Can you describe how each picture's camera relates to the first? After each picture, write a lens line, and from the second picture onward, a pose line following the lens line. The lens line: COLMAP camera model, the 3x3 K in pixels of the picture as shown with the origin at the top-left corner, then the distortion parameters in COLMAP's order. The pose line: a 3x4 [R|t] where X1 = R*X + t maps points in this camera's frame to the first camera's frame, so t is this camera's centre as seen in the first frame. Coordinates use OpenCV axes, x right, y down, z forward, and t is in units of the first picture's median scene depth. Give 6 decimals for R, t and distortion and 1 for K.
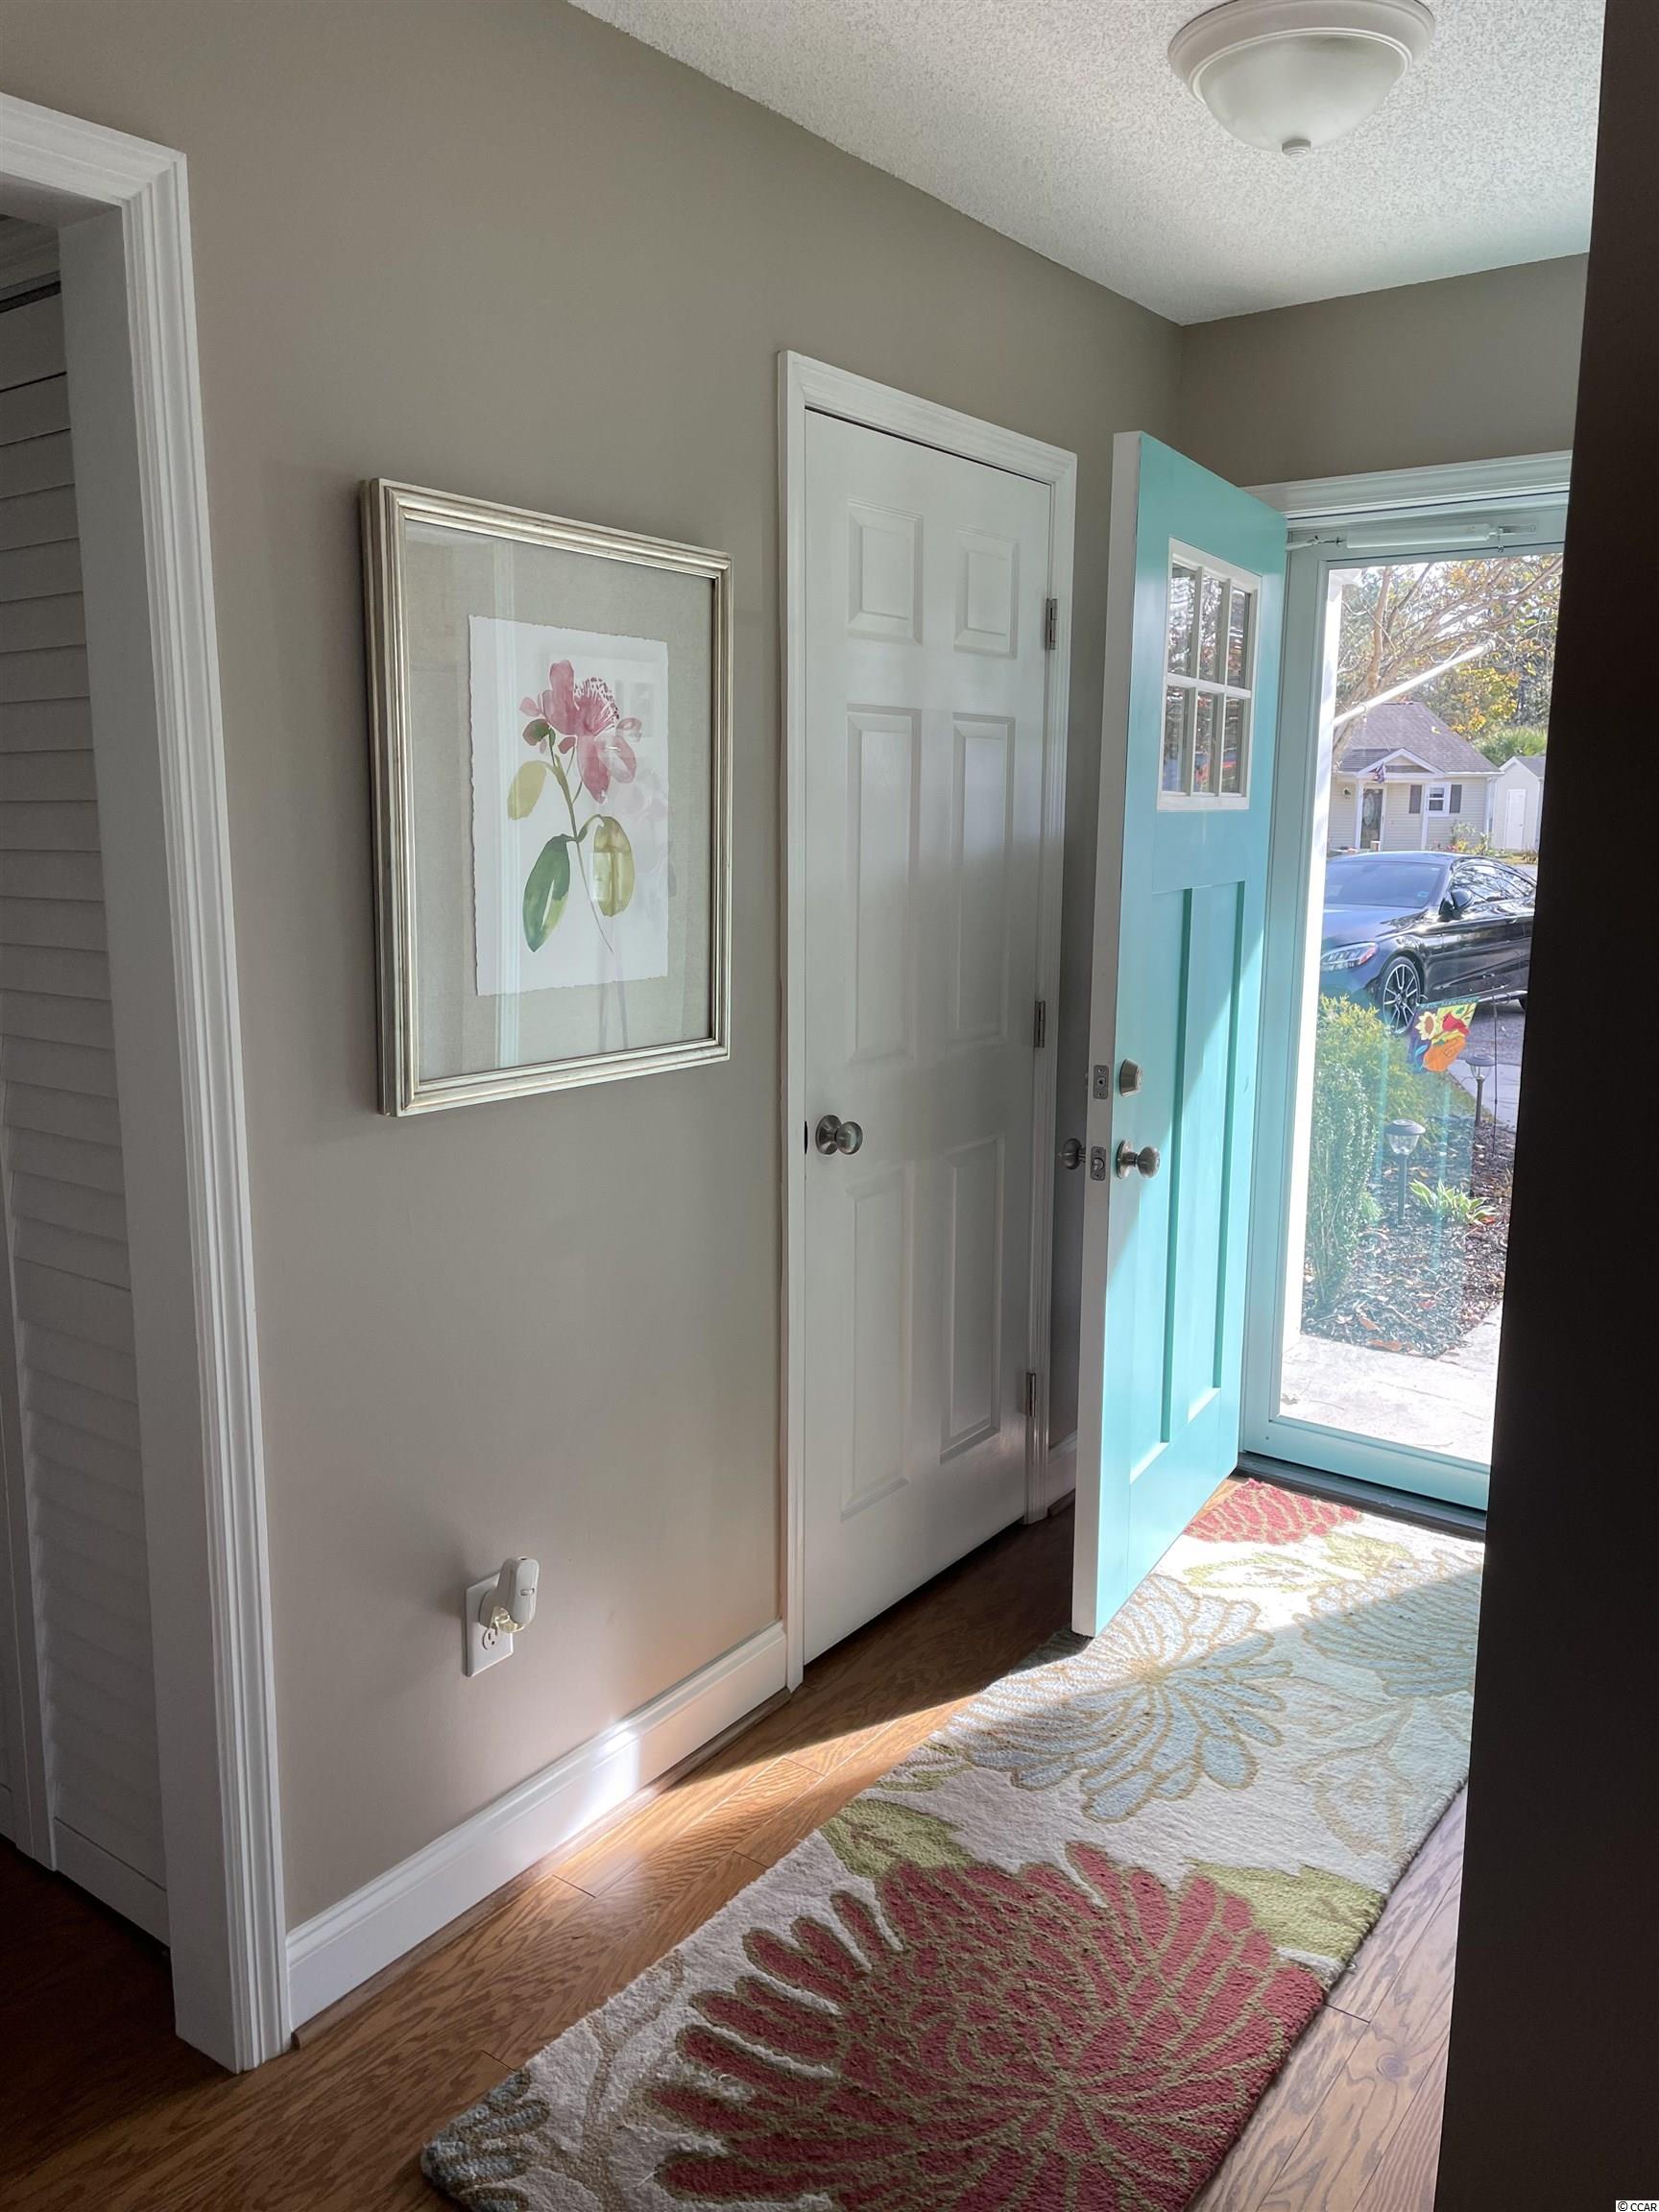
lens RADIAL K [[1666.6, 0, 837.9], [0, 1666.6, 1097.8], [0, 0, 1]] dist [0.087514, -0.111756]
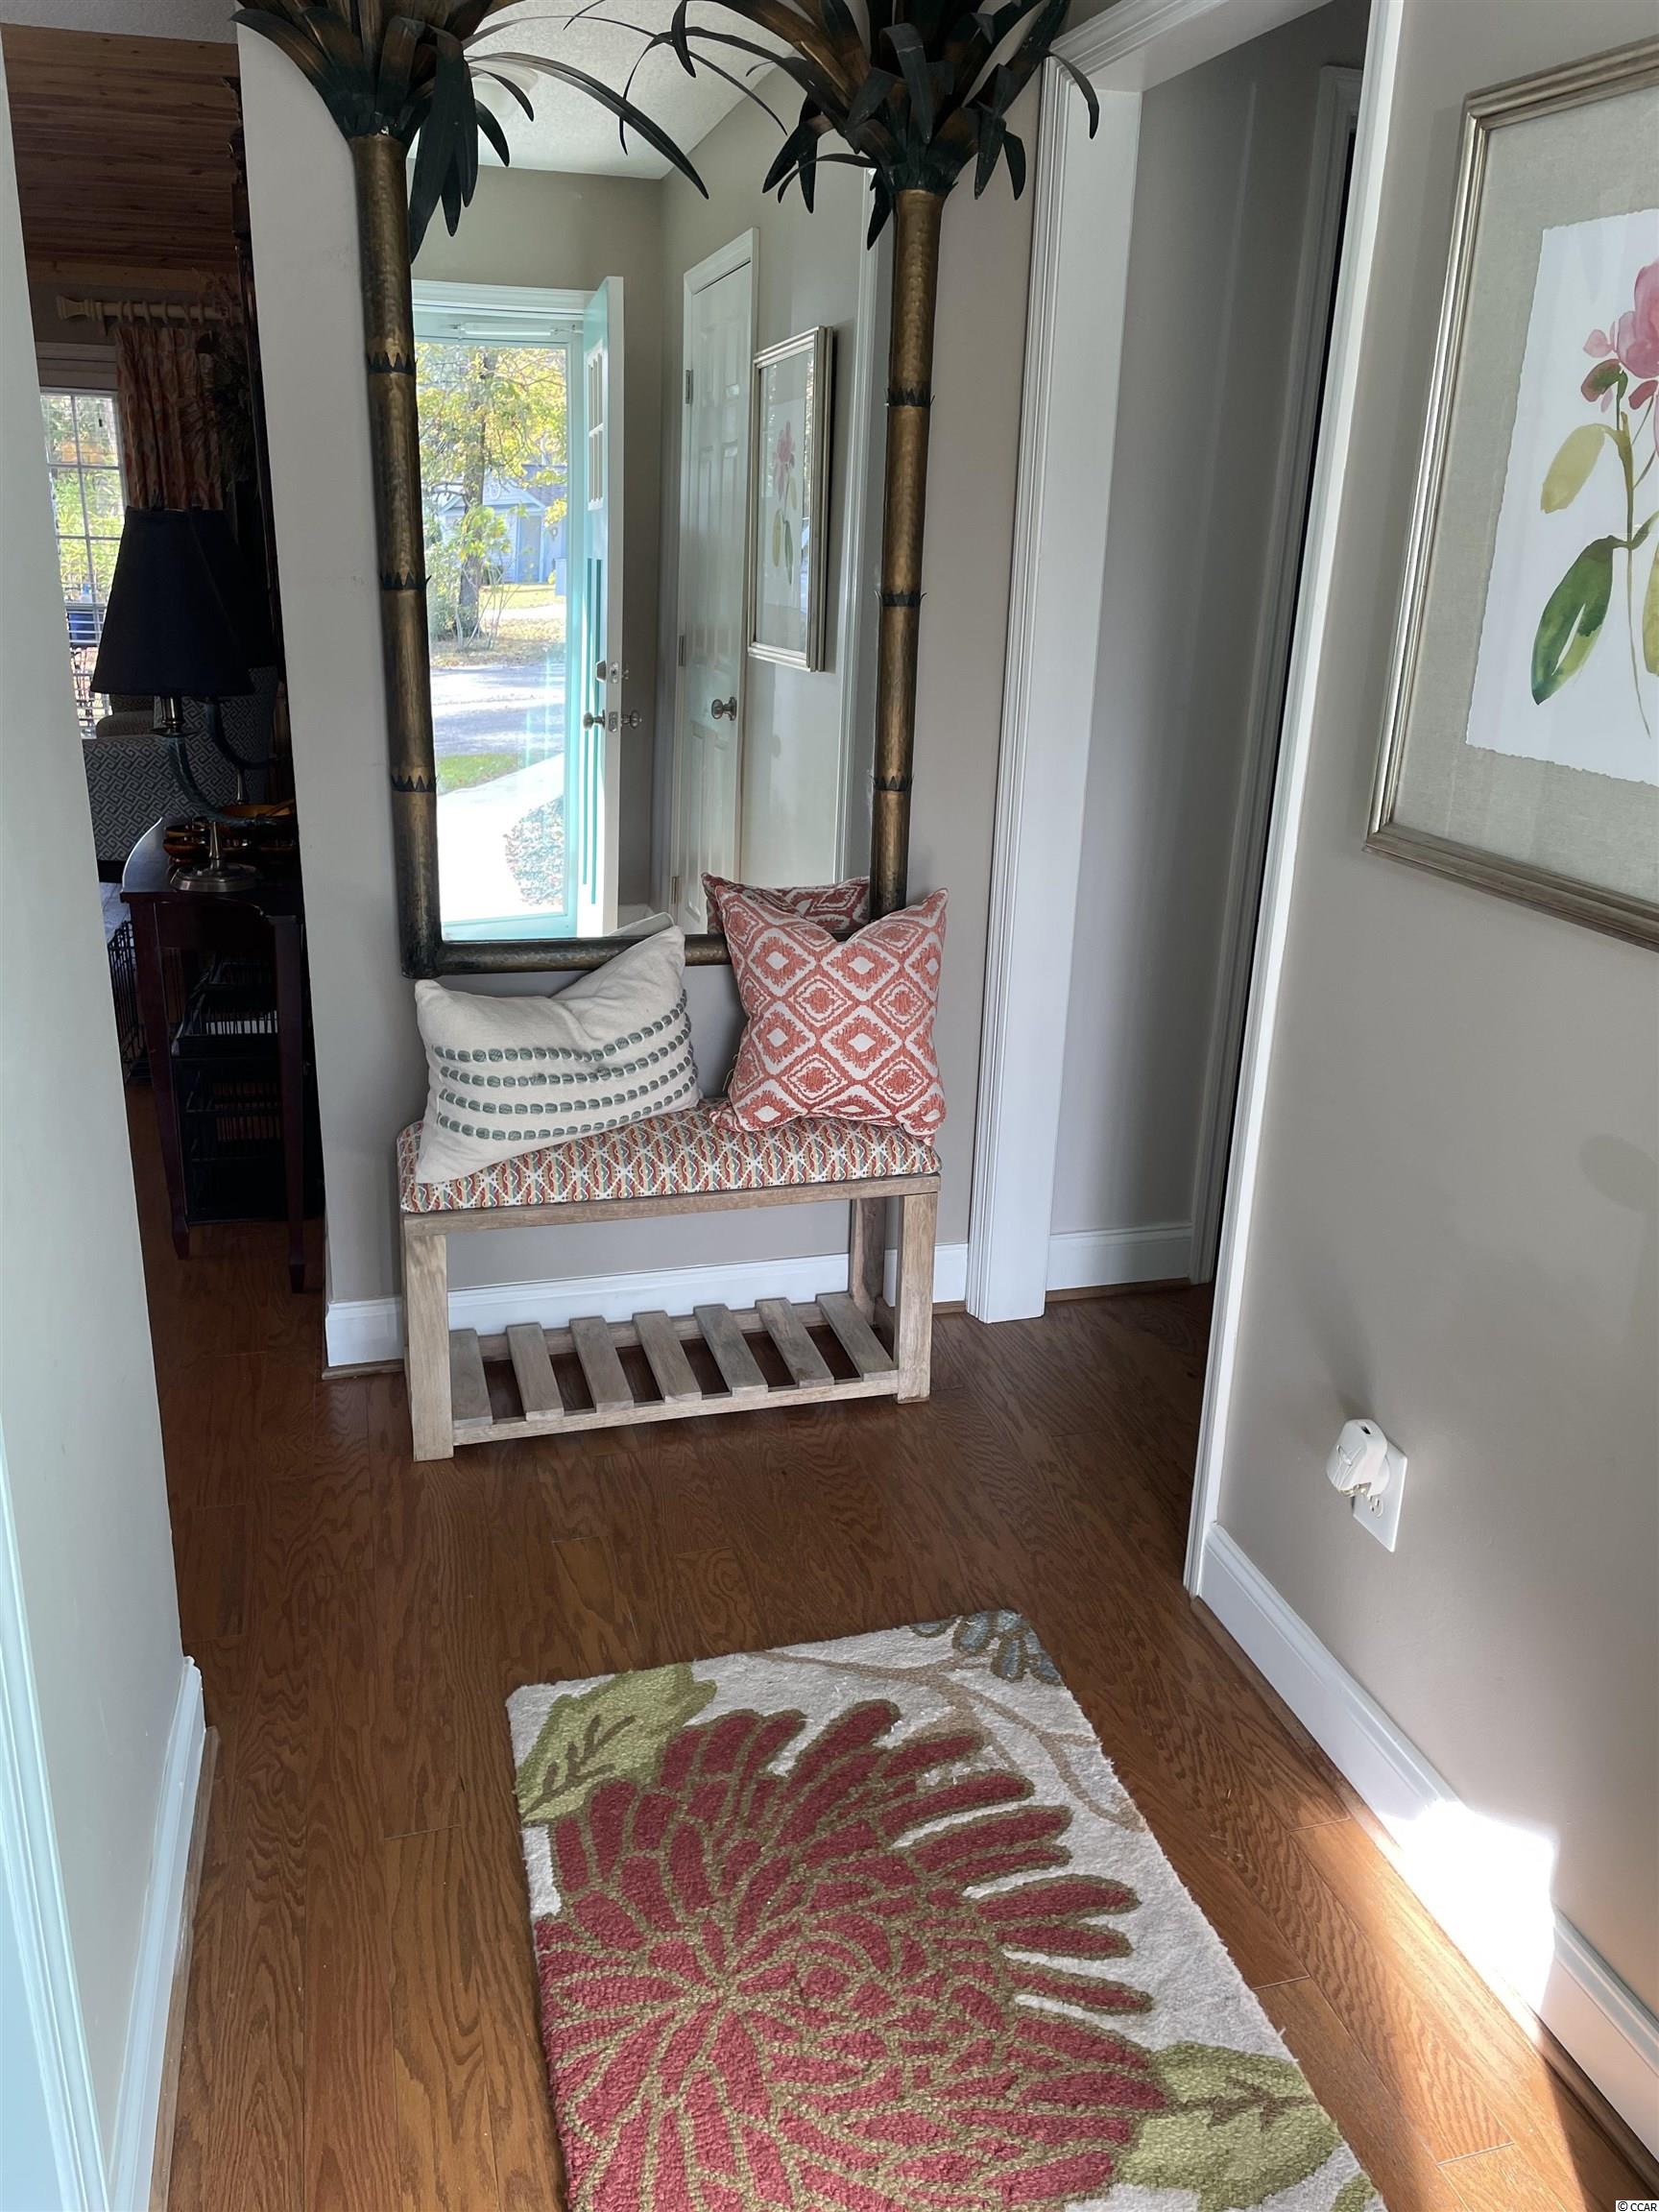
lens RADIAL K [[1666.6, 0, 830.8], [0, 1666.6, 1107.1], [0, 0, 1]] dist [0.087514, -0.111756]
pose [[-0.615260, 0.237688, -0.751638, 0.600534], [-0.171870, 0.890083, 0.422153, -0.188426], [0.769361, 0.388918, -0.506781, 1.204693]]
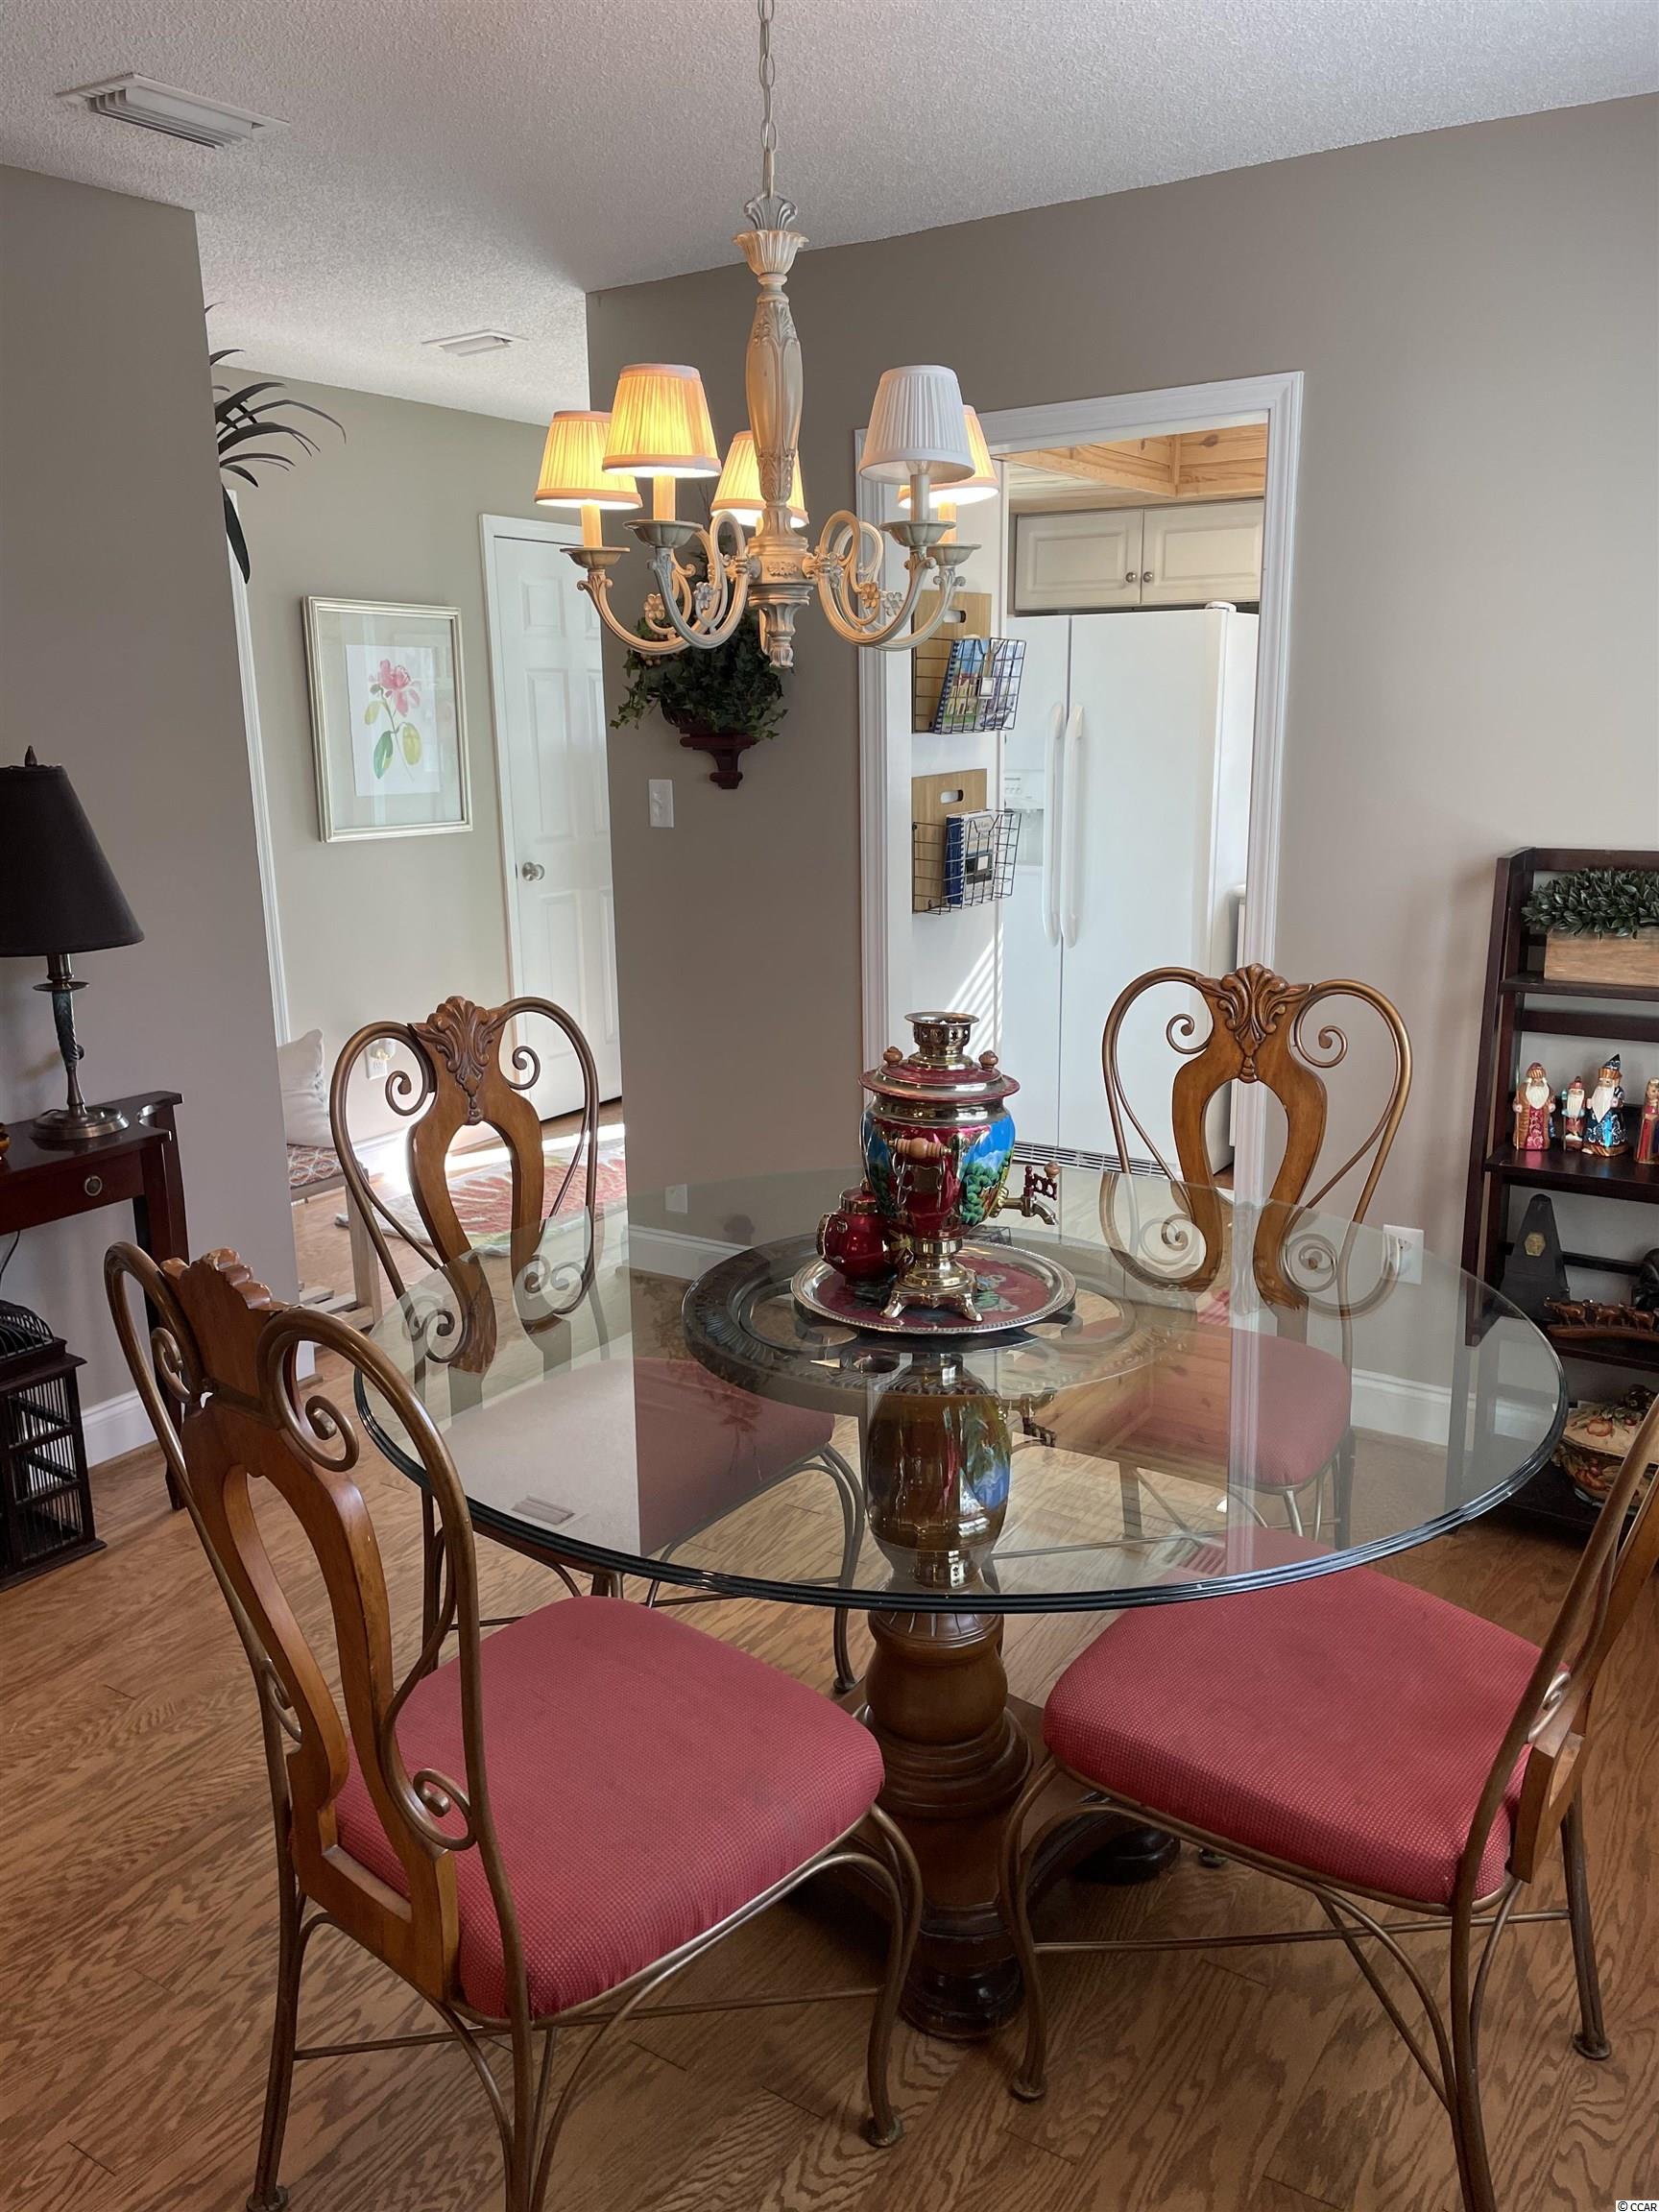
lens RADIAL K [[1666.6, 0, 825.1], [0, 1666.6, 1084.6], [0, 0, 1]] dist [0.087514, -0.111756]
pose [[0.998358, -0.036077, 0.044487, 0.346888], [0.034061, 0.998394, 0.045273, 0.271702], [-0.046049, -0.043684, 0.997984, -1.514685]]
